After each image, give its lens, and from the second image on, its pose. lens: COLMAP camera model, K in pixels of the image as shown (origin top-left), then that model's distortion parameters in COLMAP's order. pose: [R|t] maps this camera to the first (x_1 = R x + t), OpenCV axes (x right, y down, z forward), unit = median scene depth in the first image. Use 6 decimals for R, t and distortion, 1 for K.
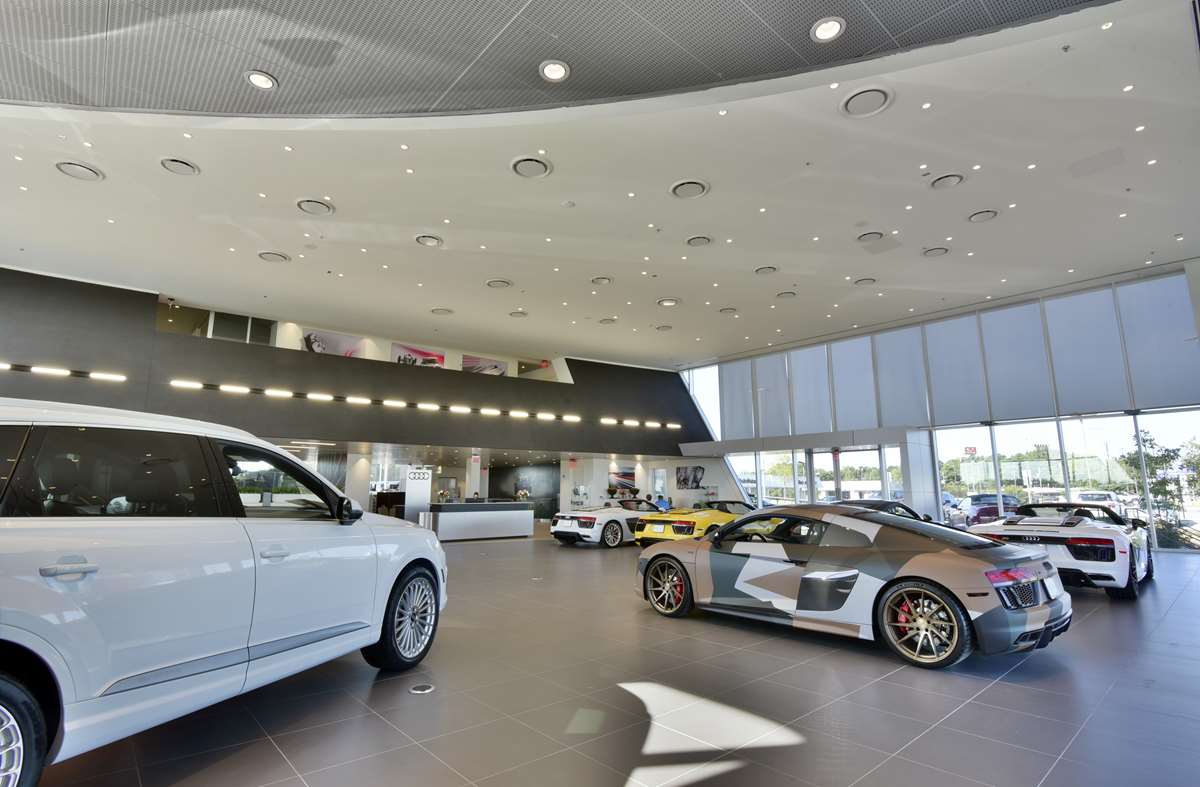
lens RADIAL K [[588.0, 0, 596.3], [0, 588.0, 387.2], [0, 0, 1]] dist [0.002609, 0.000427]
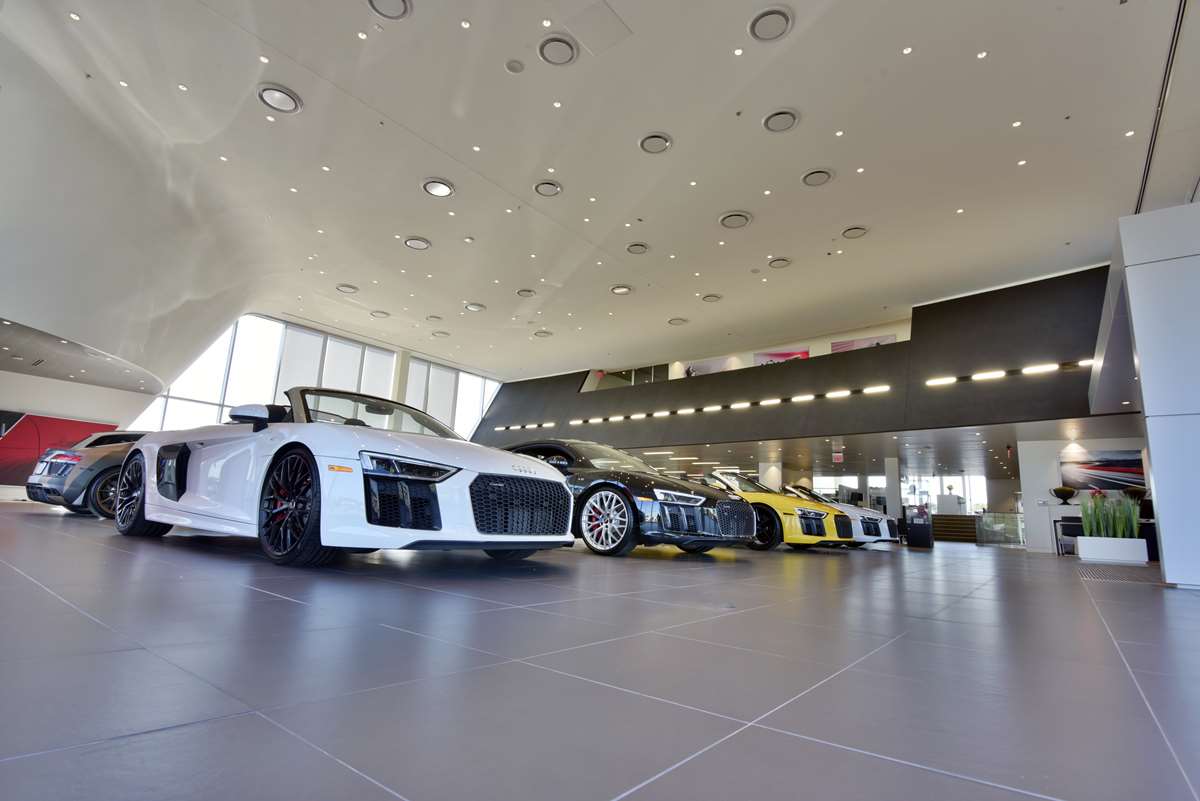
lens RADIAL K [[583.8, 0, 598.3], [0, 583.8, 405.9], [0, 0, 1]] dist [-0.018257, 0.000076]
pose [[0.172121, -0.172618, -0.969834, 0.553586], [0.126589, 0.980240, -0.152004, 0.128466], [0.976908, -0.096607, 0.190572, 0.474118]]
